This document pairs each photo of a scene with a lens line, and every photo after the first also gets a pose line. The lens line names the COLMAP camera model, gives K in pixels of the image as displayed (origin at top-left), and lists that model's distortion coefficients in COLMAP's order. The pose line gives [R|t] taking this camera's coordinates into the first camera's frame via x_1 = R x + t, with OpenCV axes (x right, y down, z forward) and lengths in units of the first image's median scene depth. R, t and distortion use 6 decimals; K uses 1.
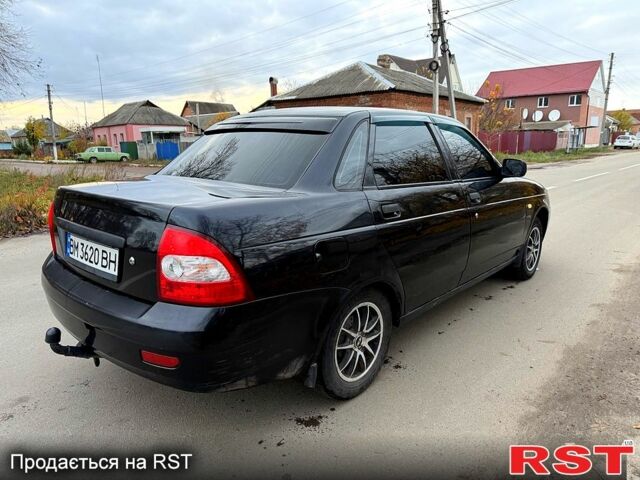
lens RADIAL K [[464.9, 0, 319.3], [0, 464.9, 239.1], [0, 0, 1]] dist [0.019939, -0.022029]
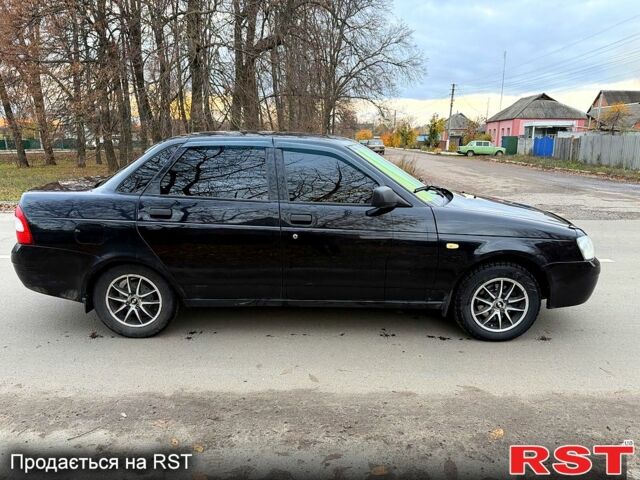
lens RADIAL K [[464.9, 0, 318.1], [0, 464.9, 240.0], [0, 0, 1]] dist [0.019939, -0.022029]
pose [[0.642540, 0.182603, -0.744176, 0.117595], [-0.168004, 0.981131, 0.095688, -0.015505], [0.747607, 0.063541, 0.661094, 0.036668]]
